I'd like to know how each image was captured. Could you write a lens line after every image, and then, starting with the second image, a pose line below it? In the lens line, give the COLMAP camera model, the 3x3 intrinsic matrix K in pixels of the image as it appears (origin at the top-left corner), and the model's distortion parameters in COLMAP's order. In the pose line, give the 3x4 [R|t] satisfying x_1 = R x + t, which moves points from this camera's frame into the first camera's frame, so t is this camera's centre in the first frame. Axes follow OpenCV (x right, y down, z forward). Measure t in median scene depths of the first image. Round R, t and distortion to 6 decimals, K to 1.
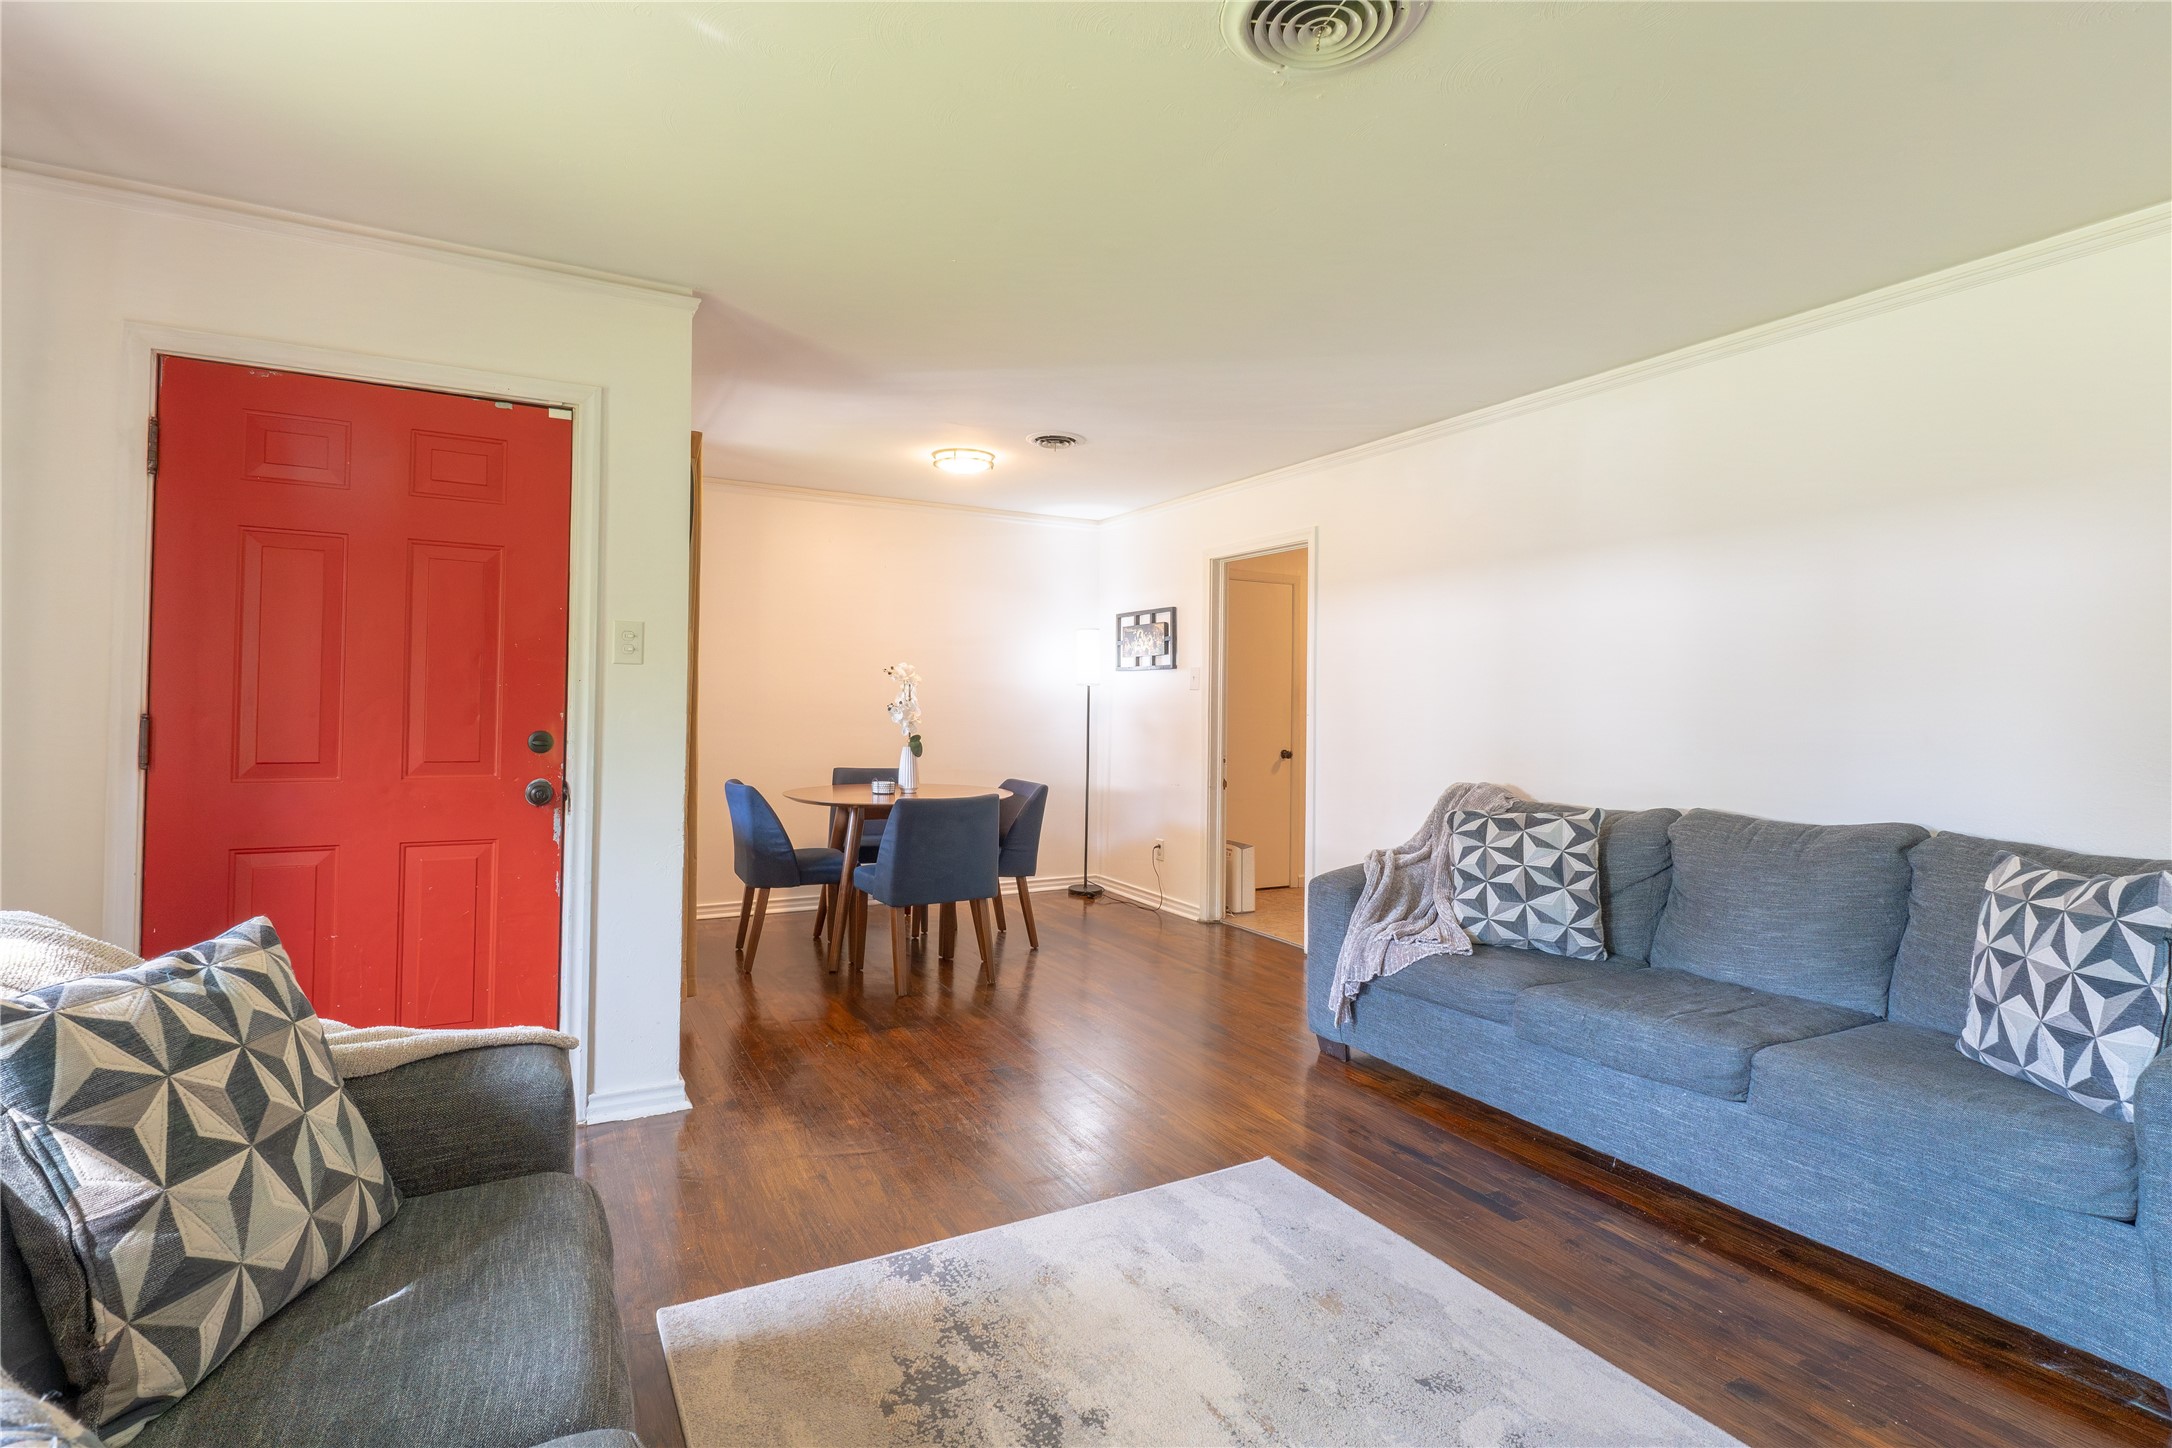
lens RADIAL K [[1038.1, 0, 1076.8], [0, 1038.1, 709.2], [0, 0, 1]] dist [0.002268, -0.000750]
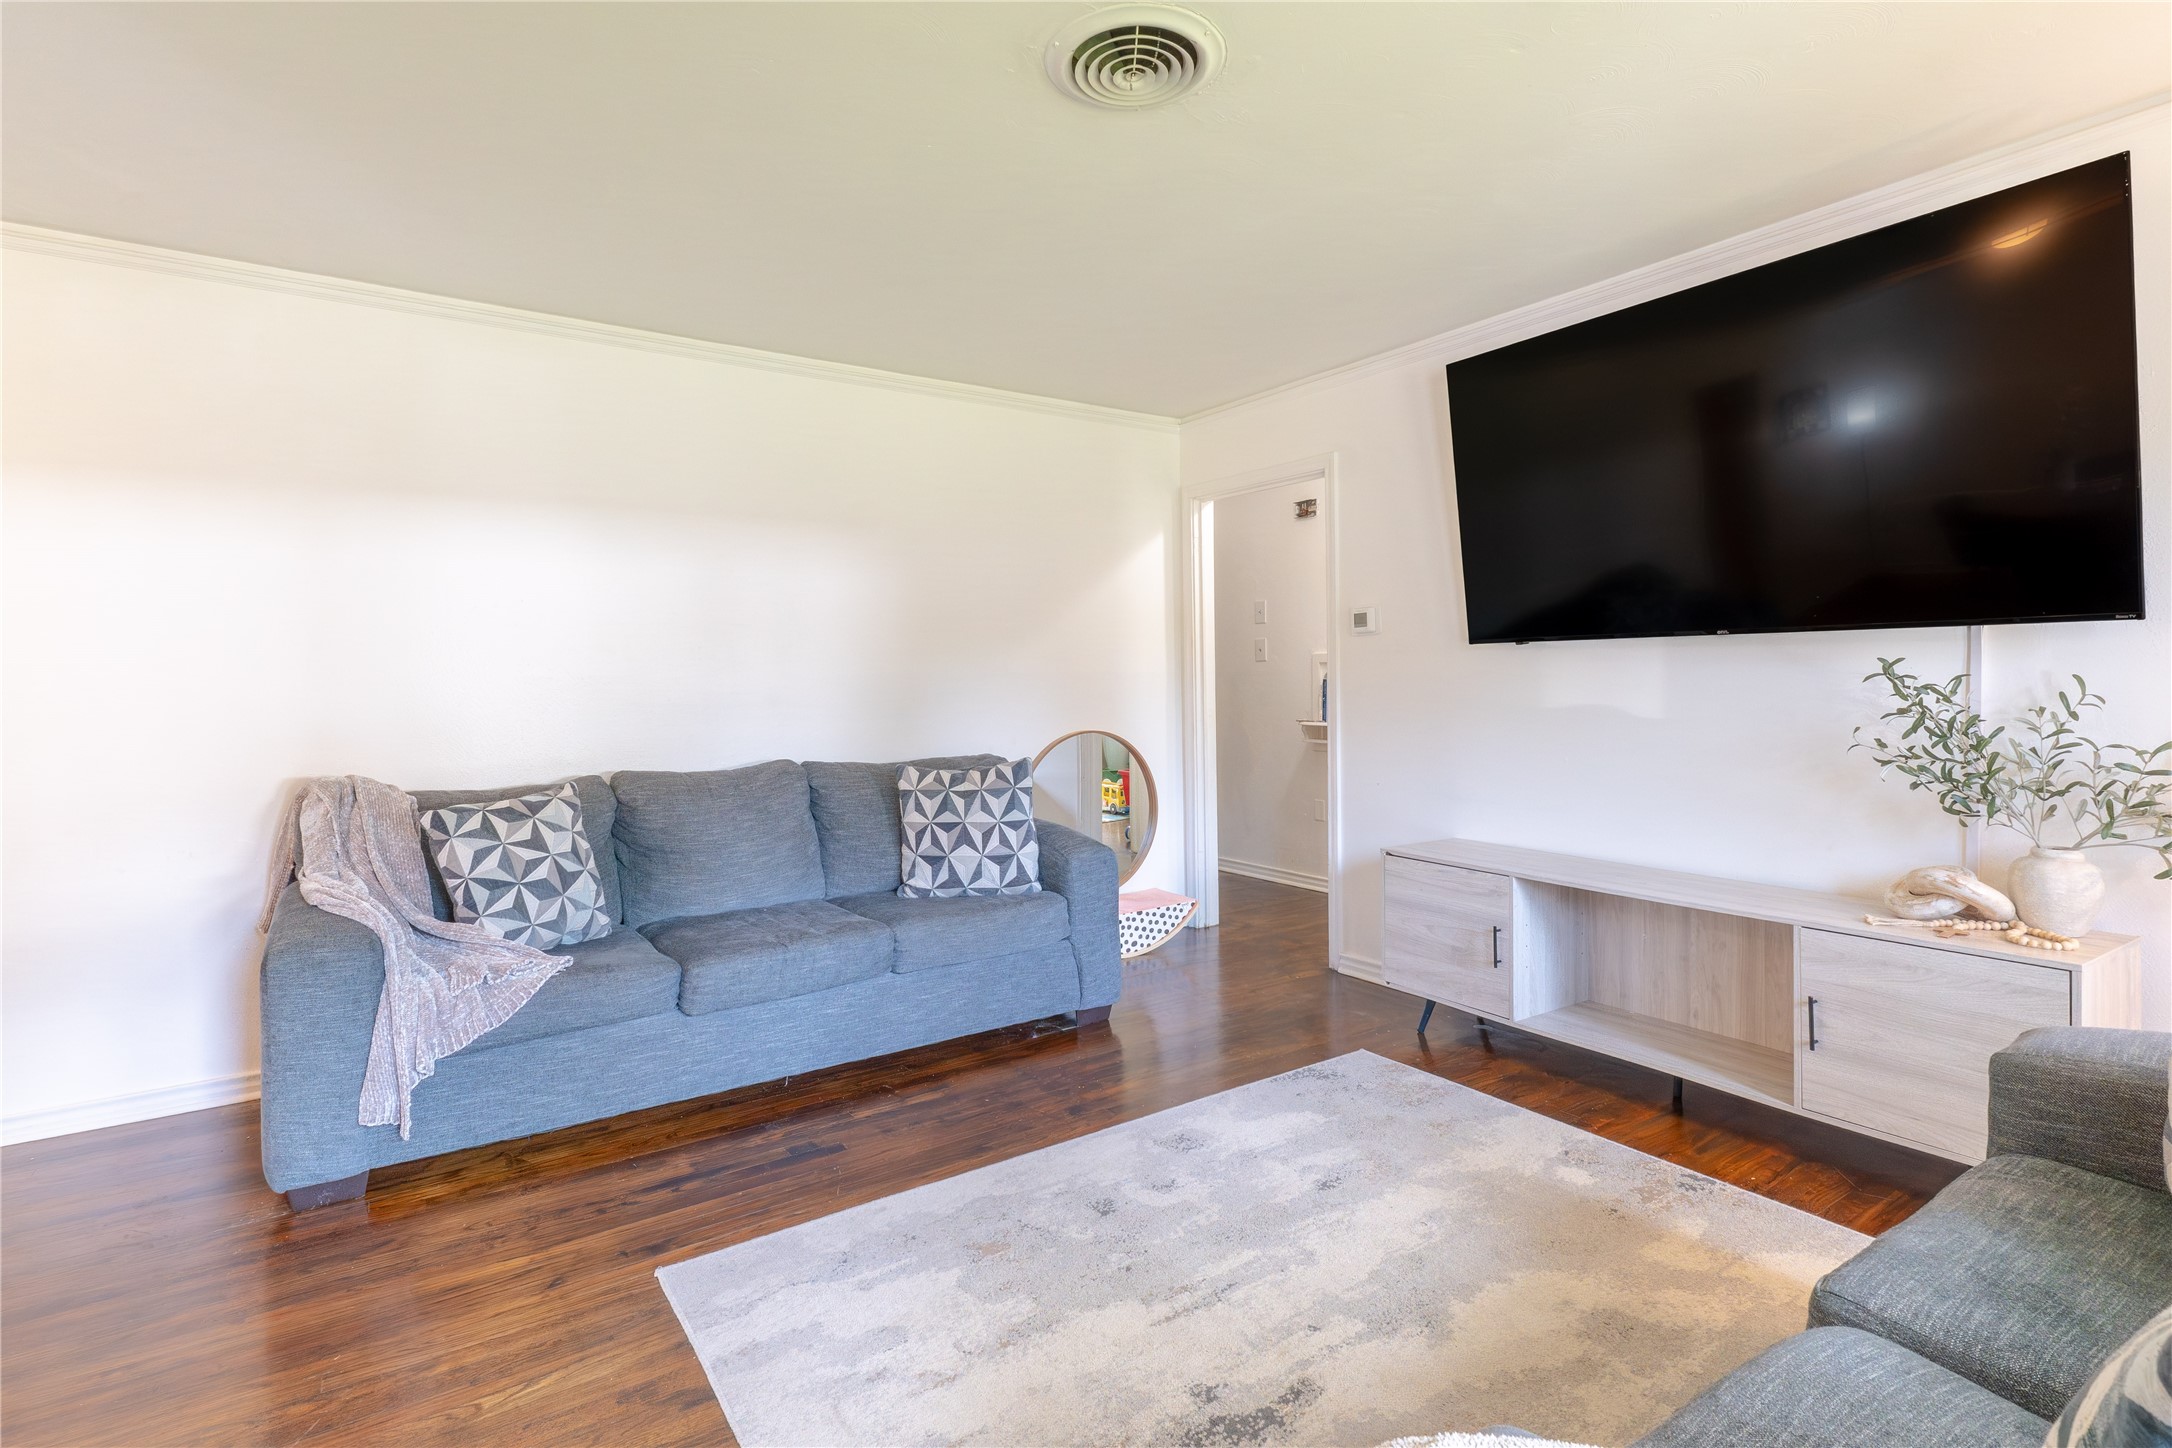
lens RADIAL K [[1038.1, 0, 1080.3], [0, 1038.1, 709.7], [0, 0, 1]] dist [0.002268, -0.000750]
pose [[-0.100276, -0.042040, 0.994071, -0.701793], [0.010765, 0.999003, 0.043334, -0.010023], [-0.994901, 0.015047, -0.099723, 0.911856]]
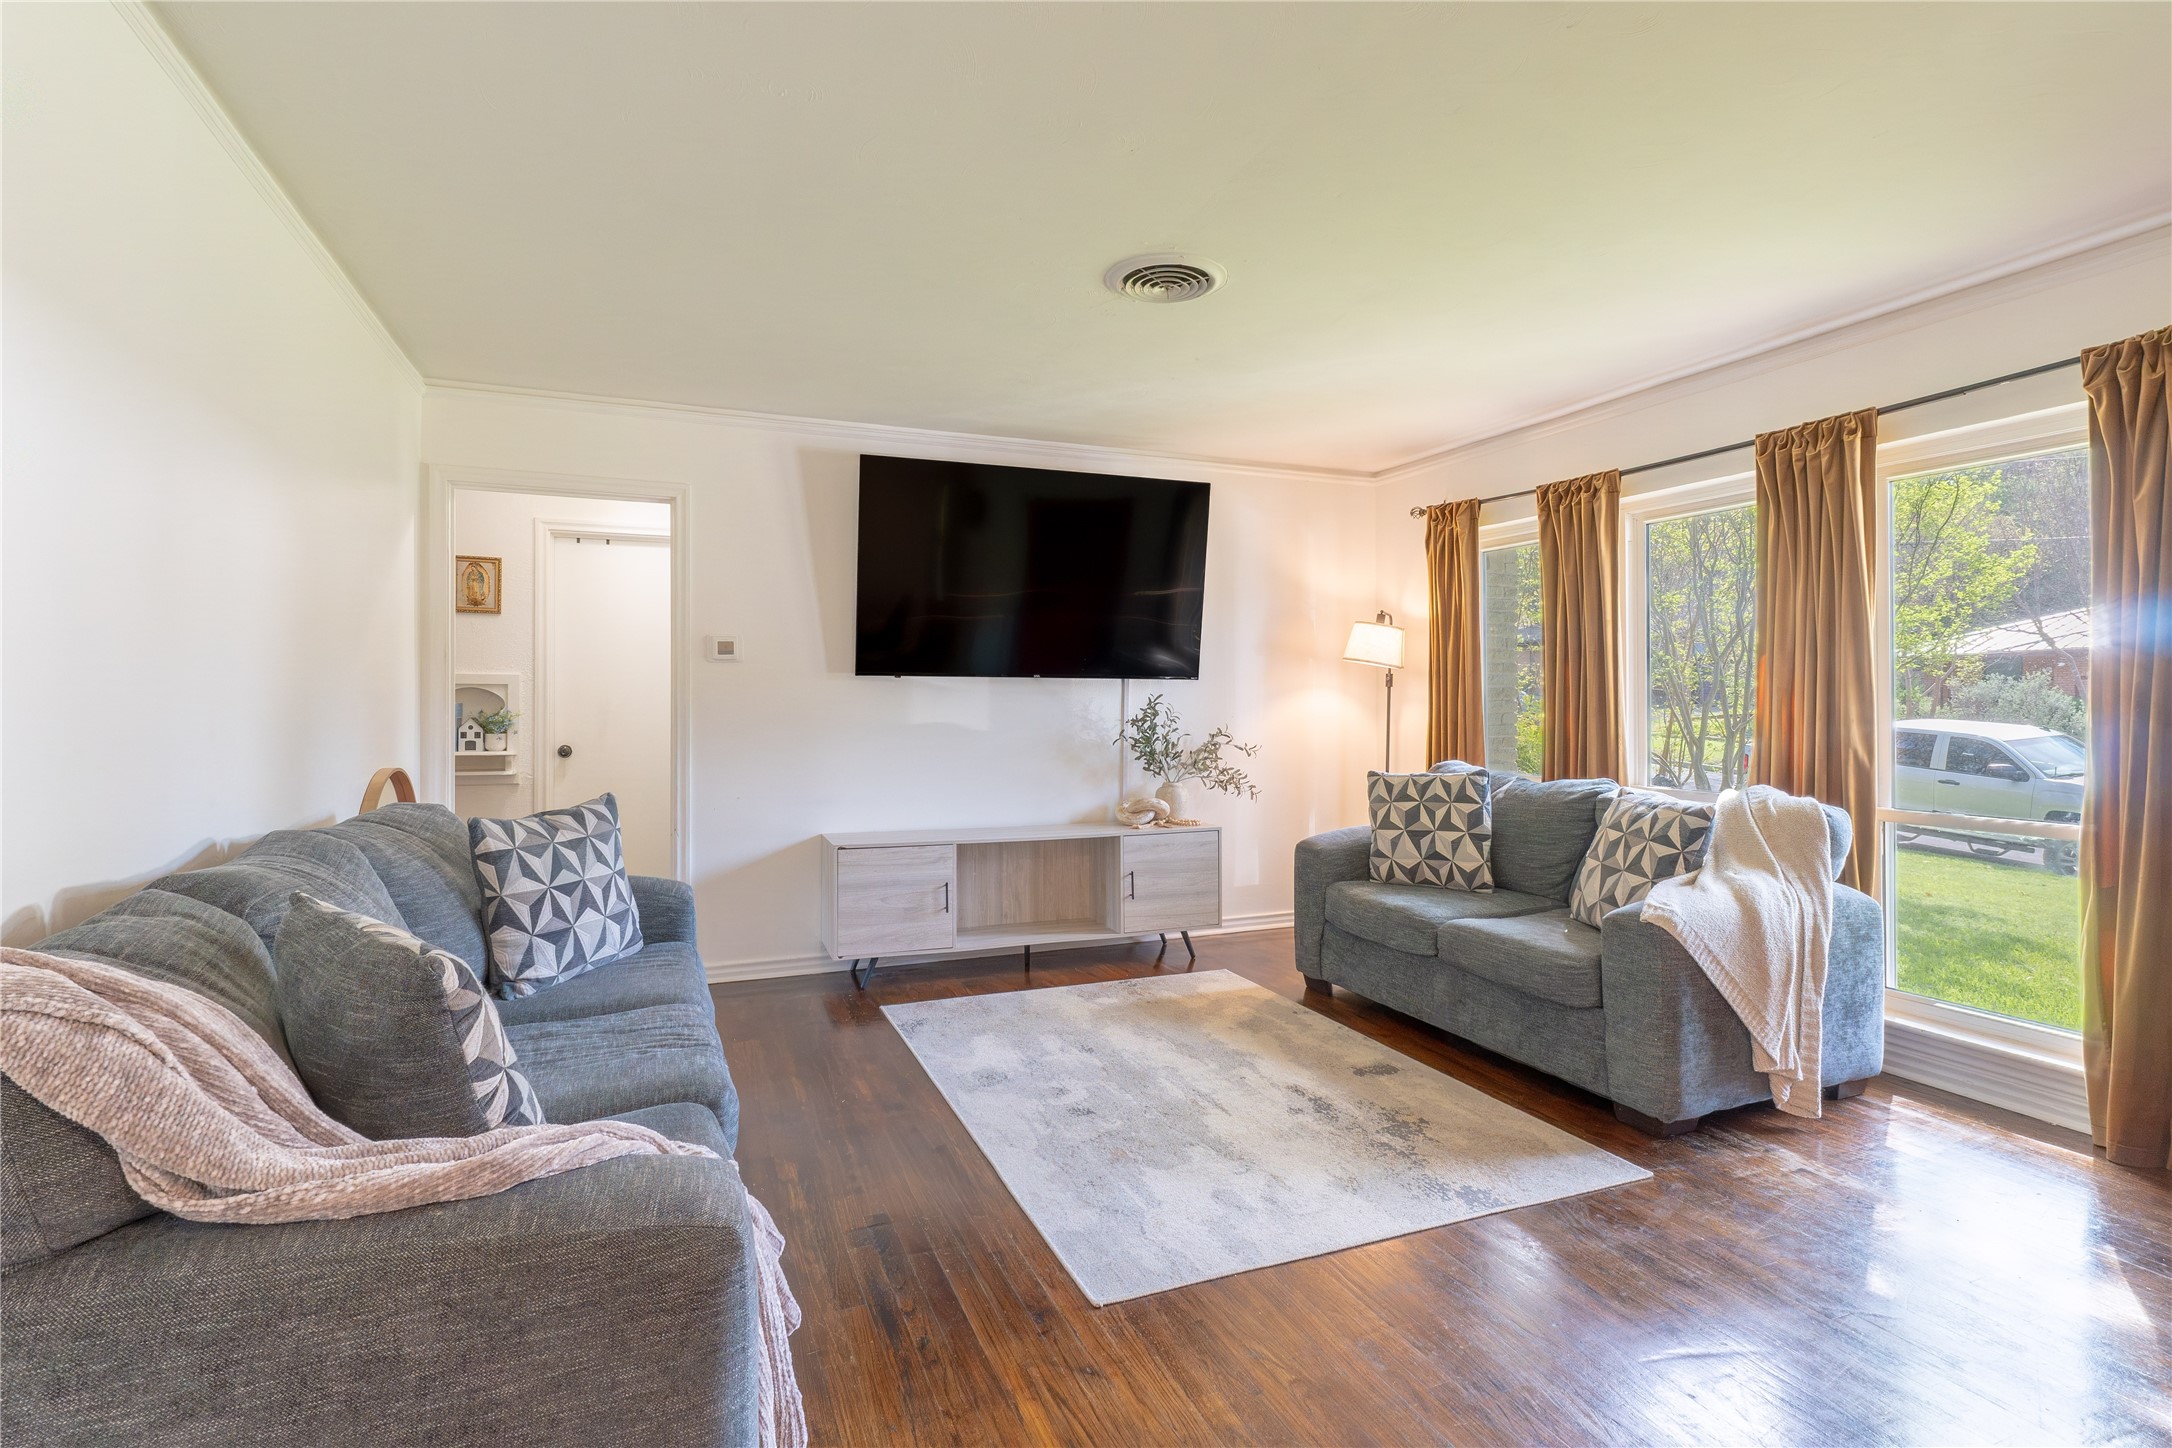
lens RADIAL K [[1038.1, 0, 1072.9], [0, 1038.1, 711.3], [0, 0, 1]] dist [0.002268, -0.000750]
pose [[-0.993071, -0.013579, 0.116731, 0.143858], [-0.012322, 0.999858, 0.011484, 0.005630], [-0.116870, 0.009966, -0.993097, 2.069907]]
